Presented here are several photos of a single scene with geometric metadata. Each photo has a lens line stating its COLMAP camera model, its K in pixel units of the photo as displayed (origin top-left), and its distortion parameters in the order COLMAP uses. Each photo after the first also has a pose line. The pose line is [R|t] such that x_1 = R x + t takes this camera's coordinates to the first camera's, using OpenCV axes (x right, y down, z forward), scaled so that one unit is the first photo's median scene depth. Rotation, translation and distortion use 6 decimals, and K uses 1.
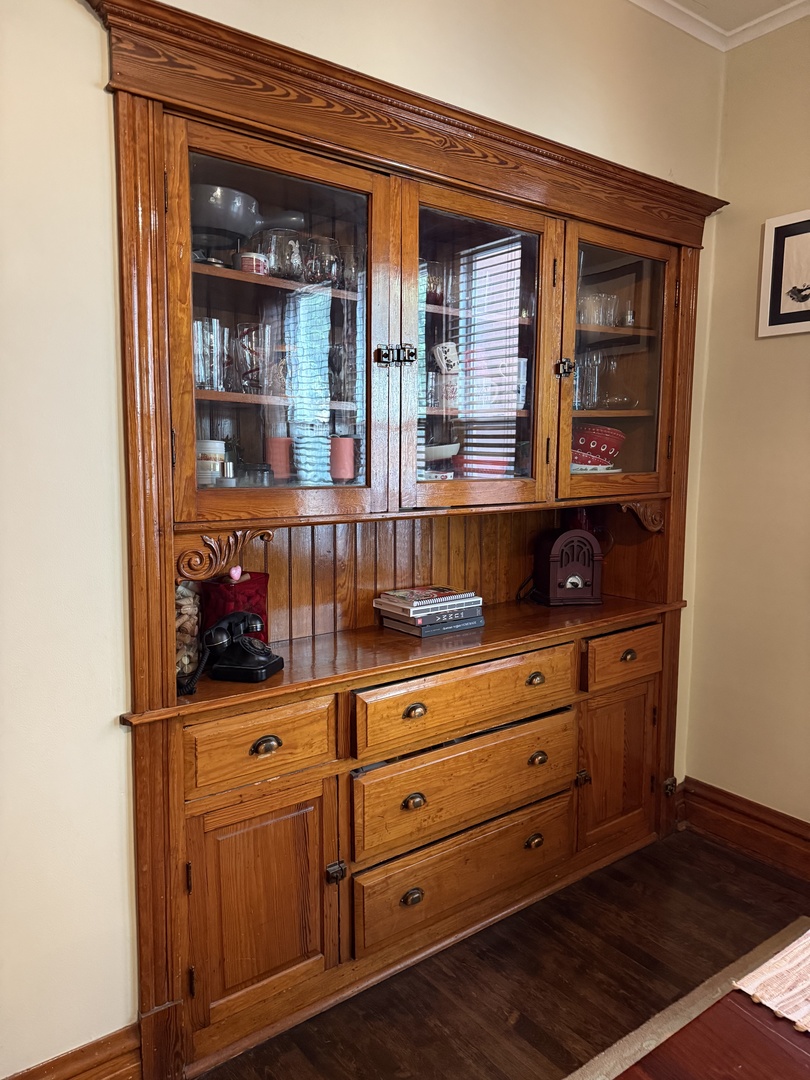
lens RADIAL K [[759.6, 0, 406.7], [0, 759.6, 536.5], [0, 0, 1]] dist [0.029074, -0.037475]
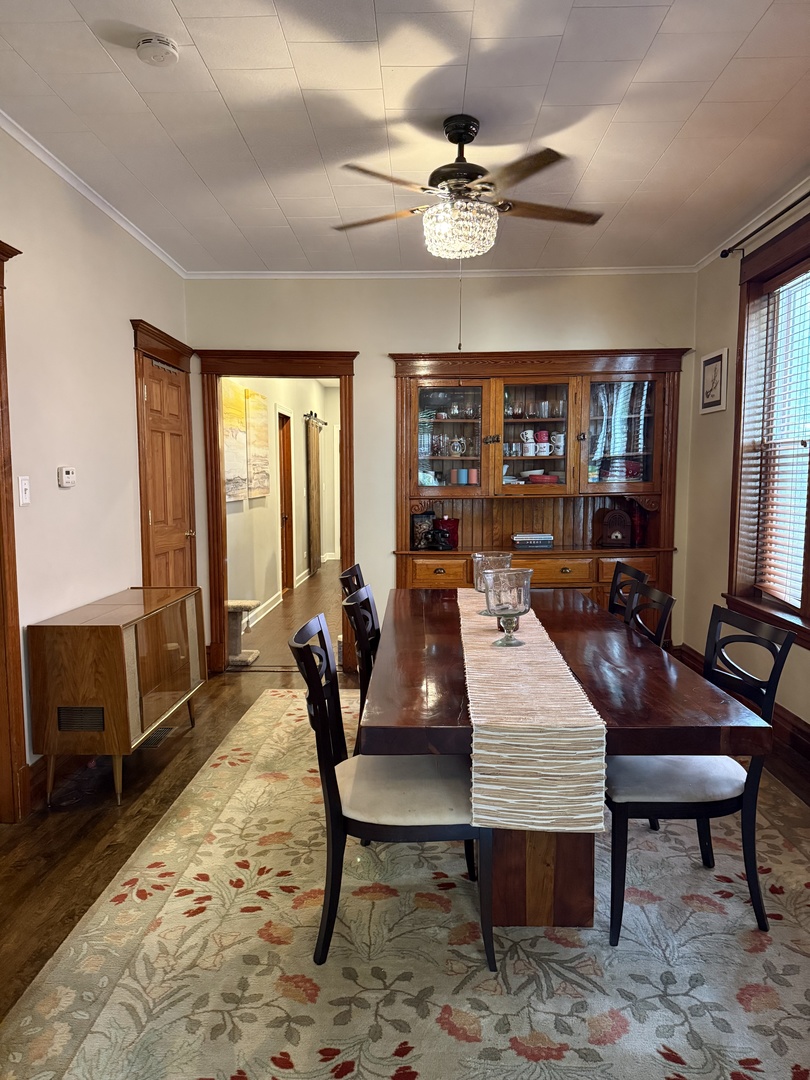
lens RADIAL K [[759.6, 0, 401.9], [0, 759.6, 549.0], [0, 0, 1]] dist [0.029074, -0.037475]
pose [[0.780892, 0.042693, -0.623206, 1.294173], [-0.055683, 0.998448, -0.001373, 0.161455], [0.622180, 0.035774, 0.782057, -1.204242]]
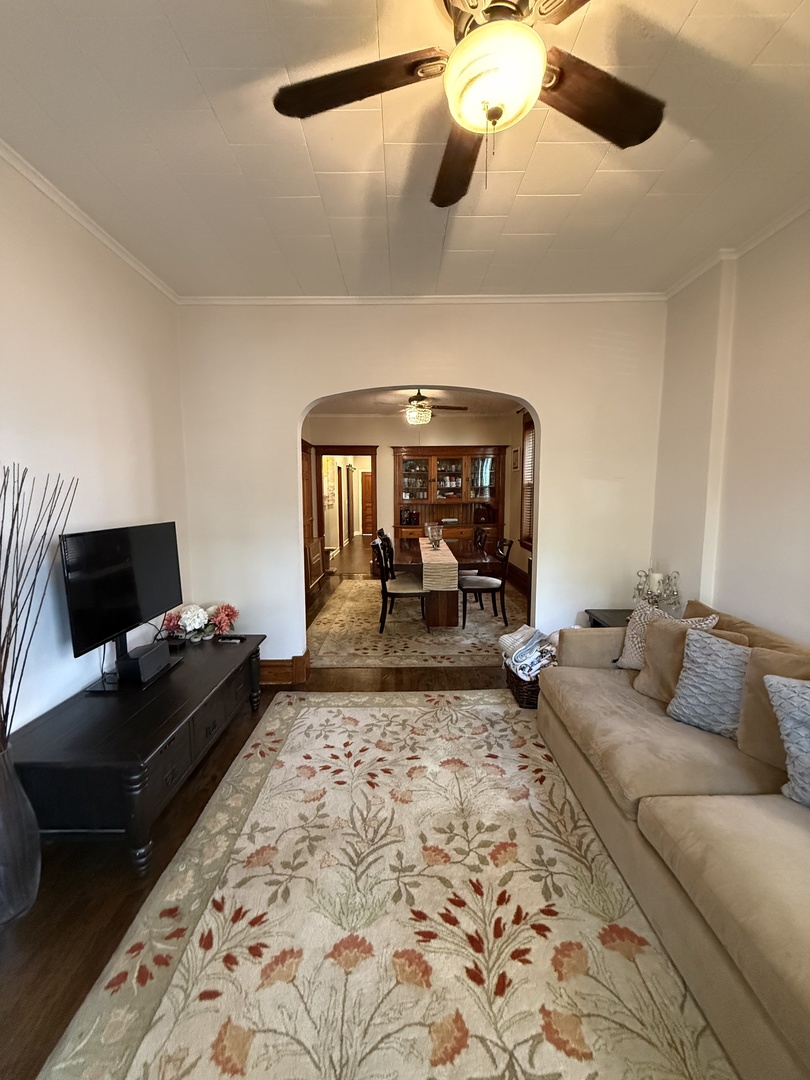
lens RADIAL K [[431.8, 0, 408.6], [0, 431.8, 537.4], [0, 0, 1]] dist [-0.008550, 0.000227]
pose [[0.810295, 0.041123, -0.584578, 1.849536], [-0.048720, 0.998809, 0.002731, 0.242888], [0.583994, 0.026268, 0.811333, -2.005676]]
